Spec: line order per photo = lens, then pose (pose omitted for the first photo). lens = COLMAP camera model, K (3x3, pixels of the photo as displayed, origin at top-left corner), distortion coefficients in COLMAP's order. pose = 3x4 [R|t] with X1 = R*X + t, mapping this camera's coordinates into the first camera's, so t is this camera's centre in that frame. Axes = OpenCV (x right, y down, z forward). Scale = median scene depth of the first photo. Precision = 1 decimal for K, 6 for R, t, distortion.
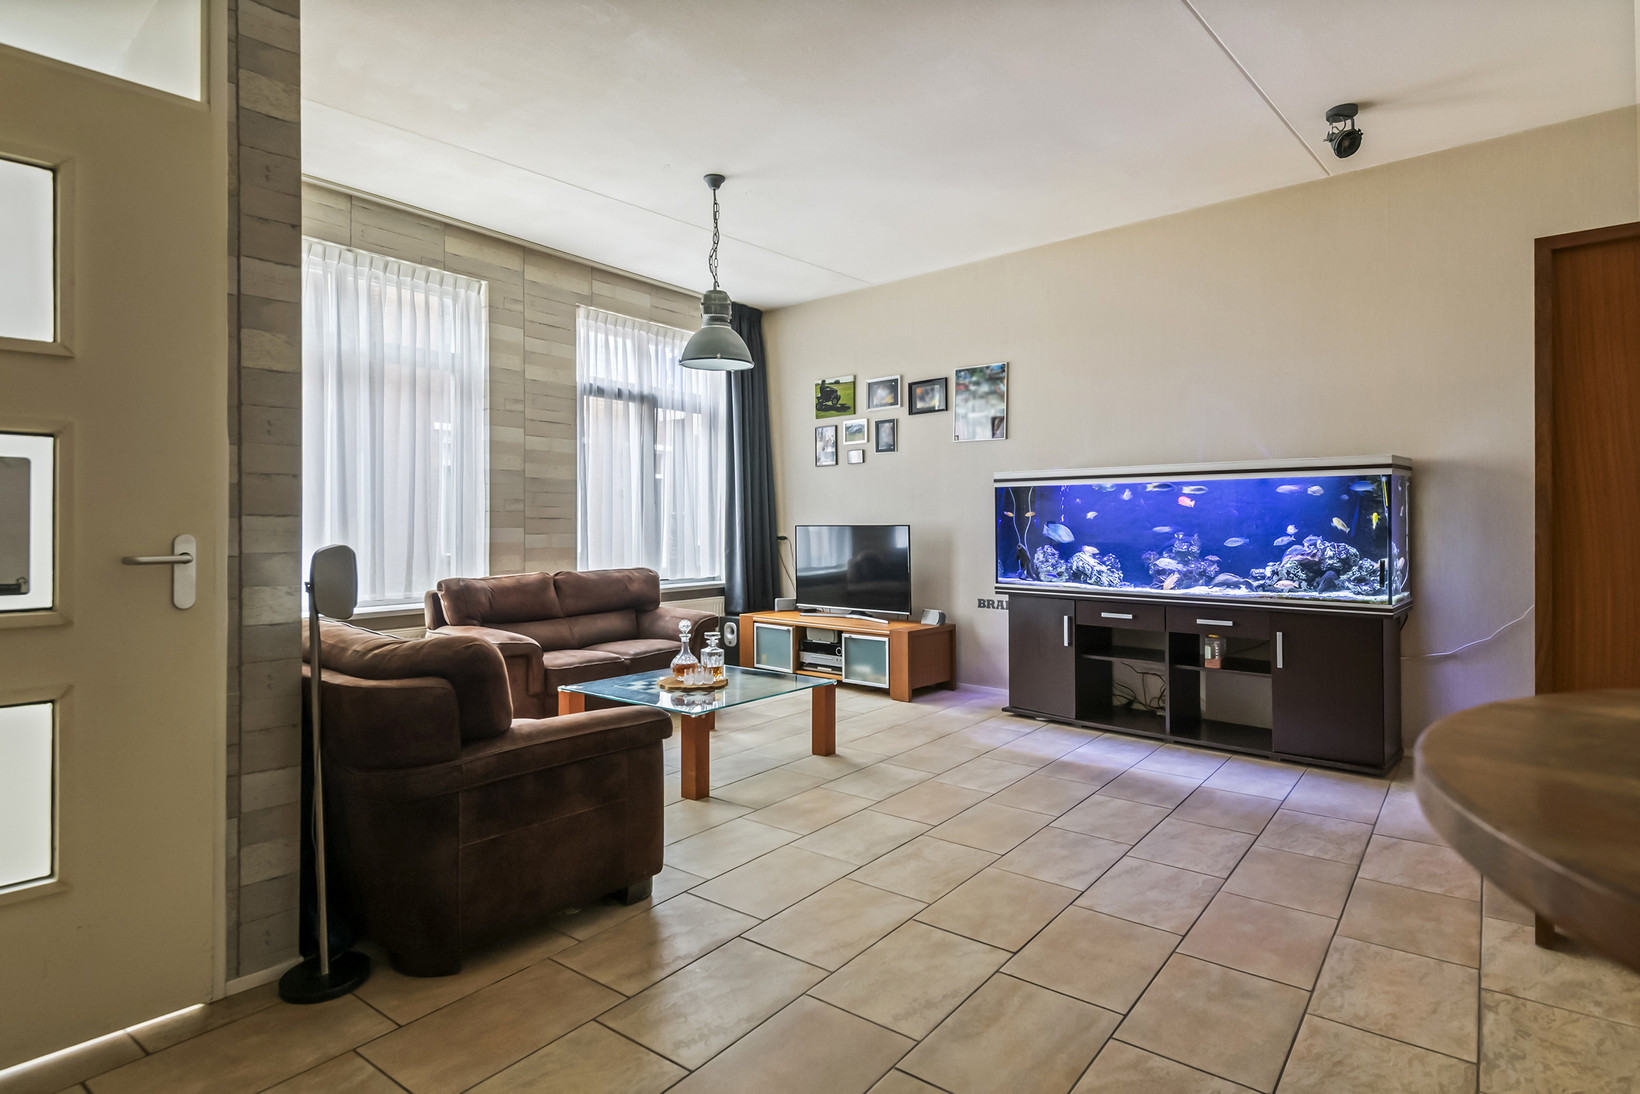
lens RADIAL K [[865.6, 0, 827.6], [0, 865.6, 515.6], [0, 0, 1]] dist [0.022377, -0.010885]
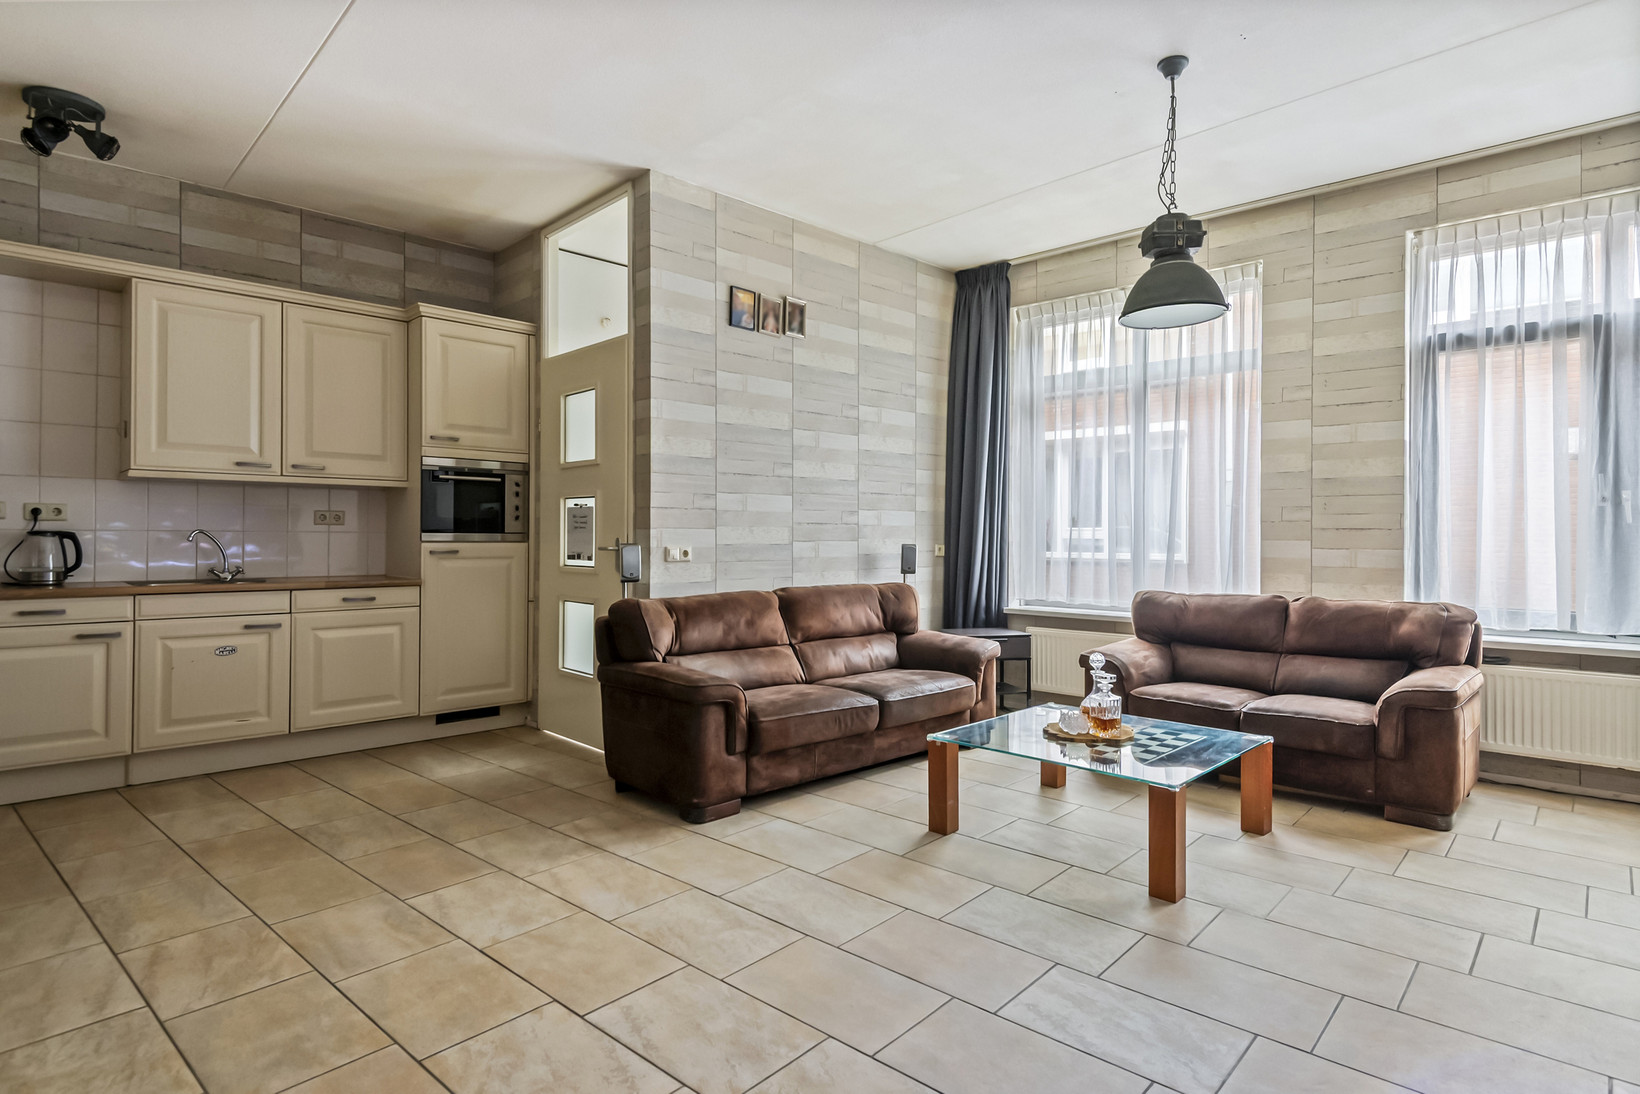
lens RADIAL K [[865.6, 0, 834.9], [0, 865.6, 532.2], [0, 0, 1]] dist [0.022377, -0.010885]
pose [[-0.067372, -0.004843, -0.997716, 0.872046], [0.005936, 0.999969, -0.005255, 0.013283], [0.997710, -0.006276, -0.067341, 1.069674]]
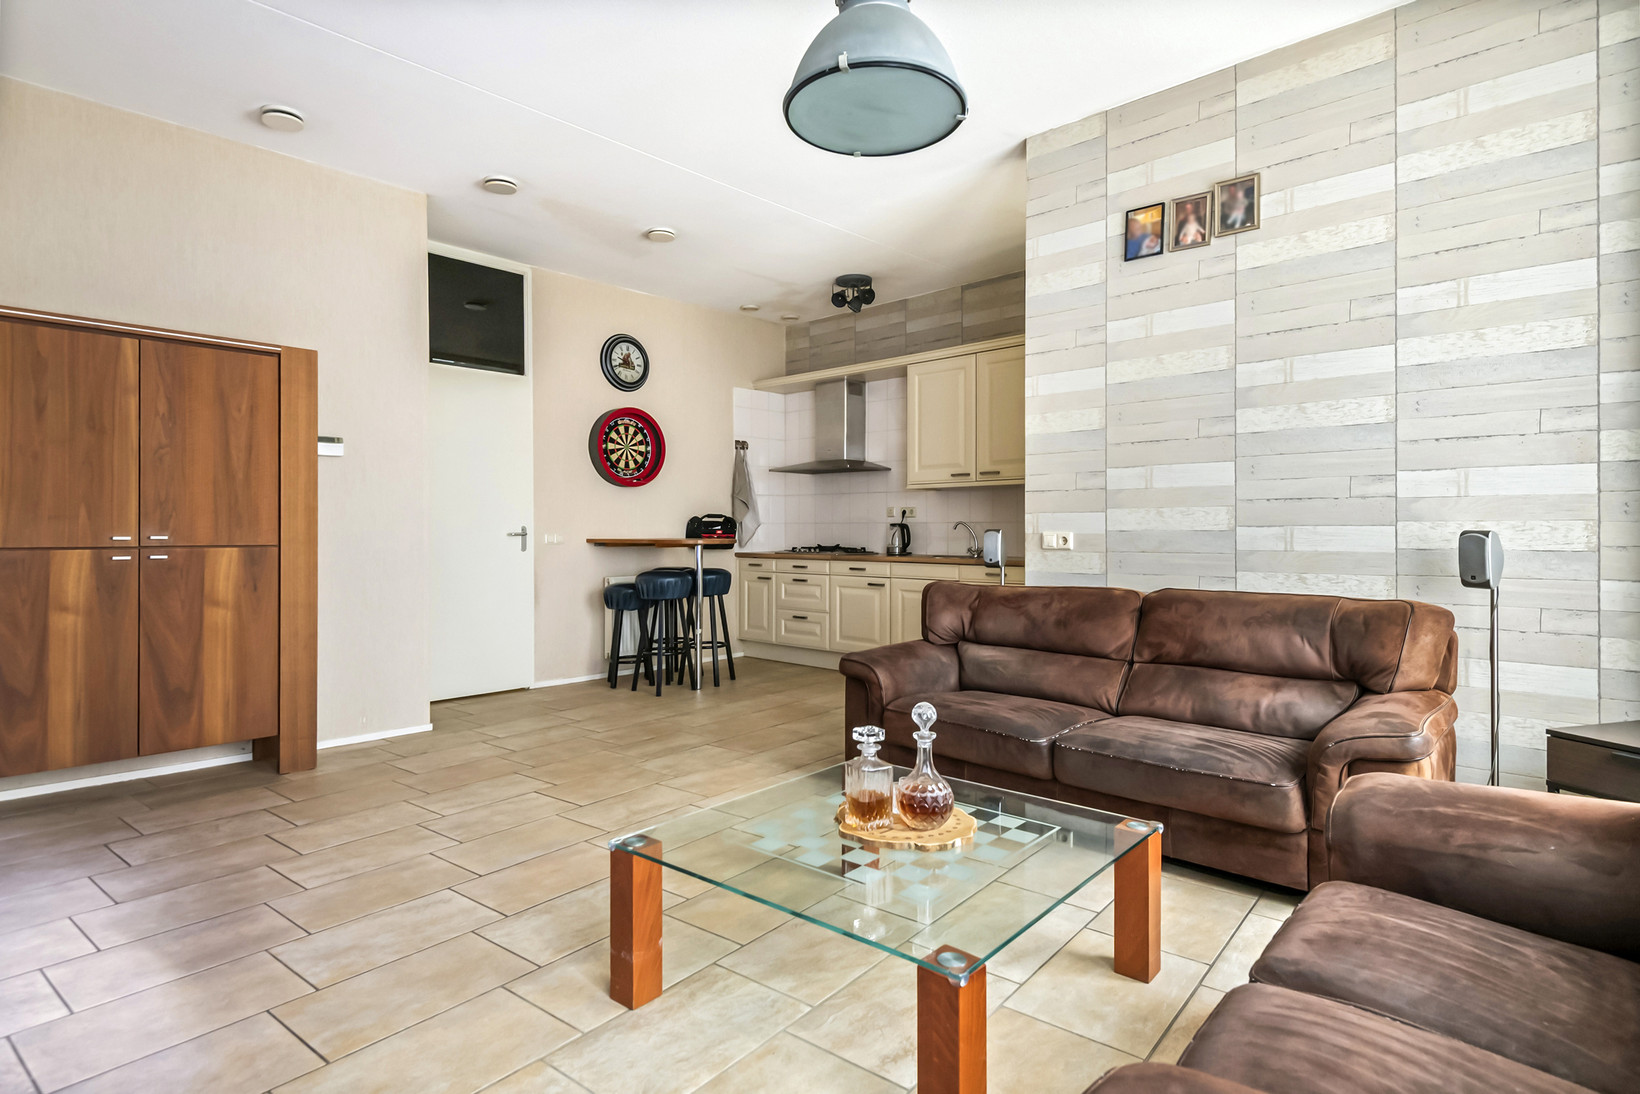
lens RADIAL K [[865.6, 0, 834.7], [0, 865.6, 530.7], [0, 0, 1]] dist [0.022377, -0.010885]
pose [[-0.999925, 0.001371, 0.012198, -0.156461], [0.001251, 0.999950, -0.009892, 0.036396], [-0.012211, -0.009876, -0.999877, 1.964760]]
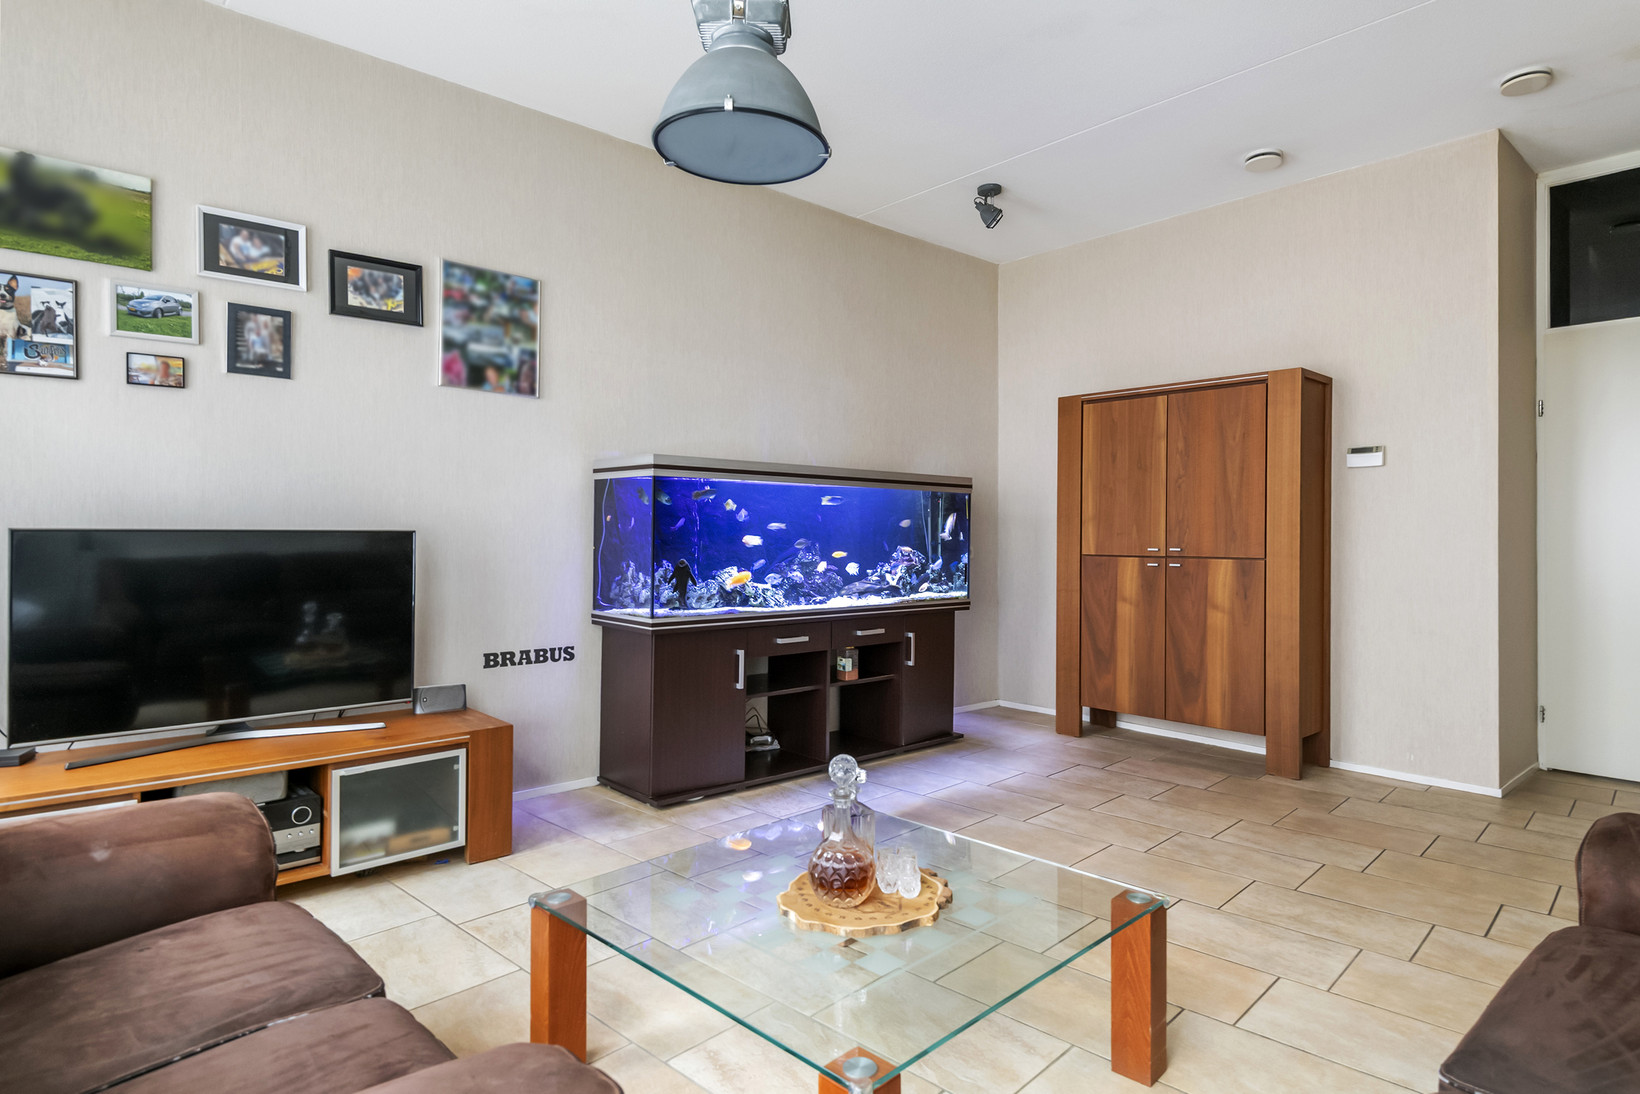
lens RADIAL K [[911.8, 0, 823.9], [0, 911.8, 530.8], [0, 0, 1]] dist [0.020737, -0.004532]
pose [[0.108651, 0.005914, 0.994062, -0.792570], [-0.014338, 0.999888, -0.004382, 0.017868], [-0.993977, -0.013777, 0.108723, 1.271187]]
